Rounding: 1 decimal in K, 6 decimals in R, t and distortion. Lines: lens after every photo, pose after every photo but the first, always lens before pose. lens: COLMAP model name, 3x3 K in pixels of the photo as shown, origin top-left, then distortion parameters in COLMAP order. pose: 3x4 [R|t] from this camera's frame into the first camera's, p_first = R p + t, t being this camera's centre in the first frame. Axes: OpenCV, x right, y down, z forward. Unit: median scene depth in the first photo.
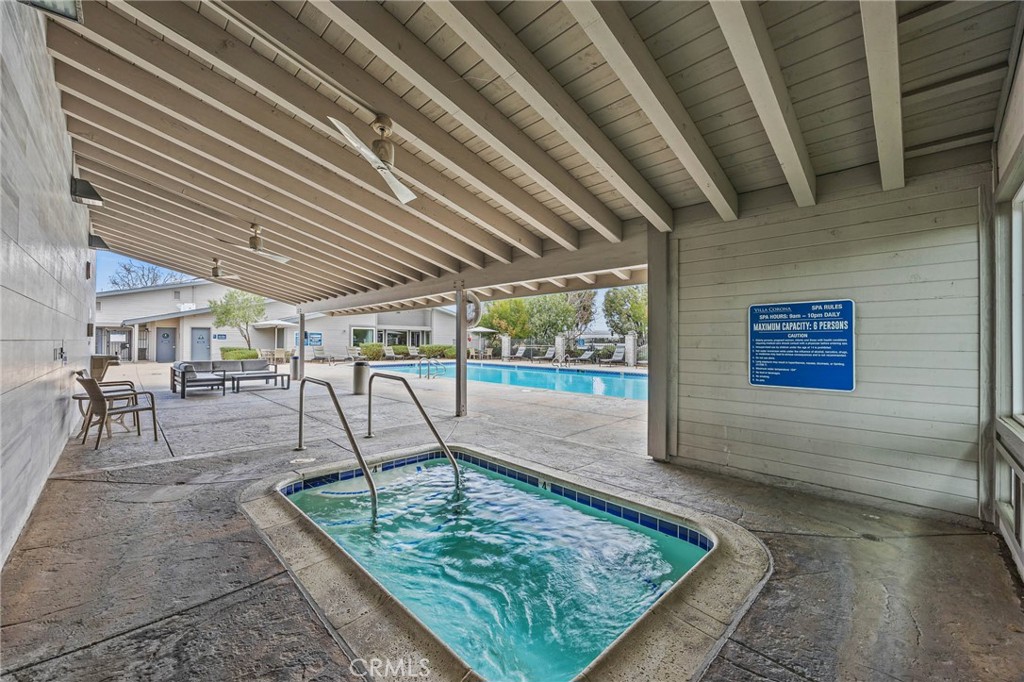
lens RADIAL K [[399.5, 0, 510.9], [0, 399.5, 339.4], [0, 0, 1]] dist [0.000094, -0.000001]
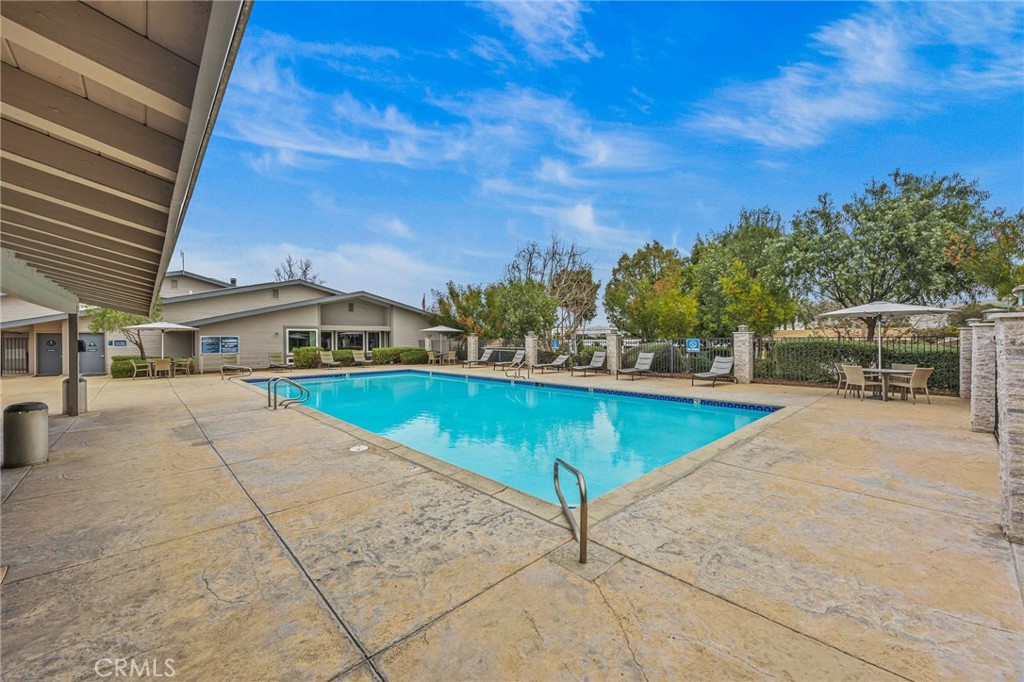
lens RADIAL K [[399.5, 0, 513.2], [0, 399.5, 338.4], [0, 0, 1]] dist [0.000094, -0.000001]
pose [[0.999663, -0.015992, -0.020446, 0.096450], [0.016111, 0.999854, 0.005683, -0.007480], [0.020352, -0.006010, 0.999775, 0.178168]]
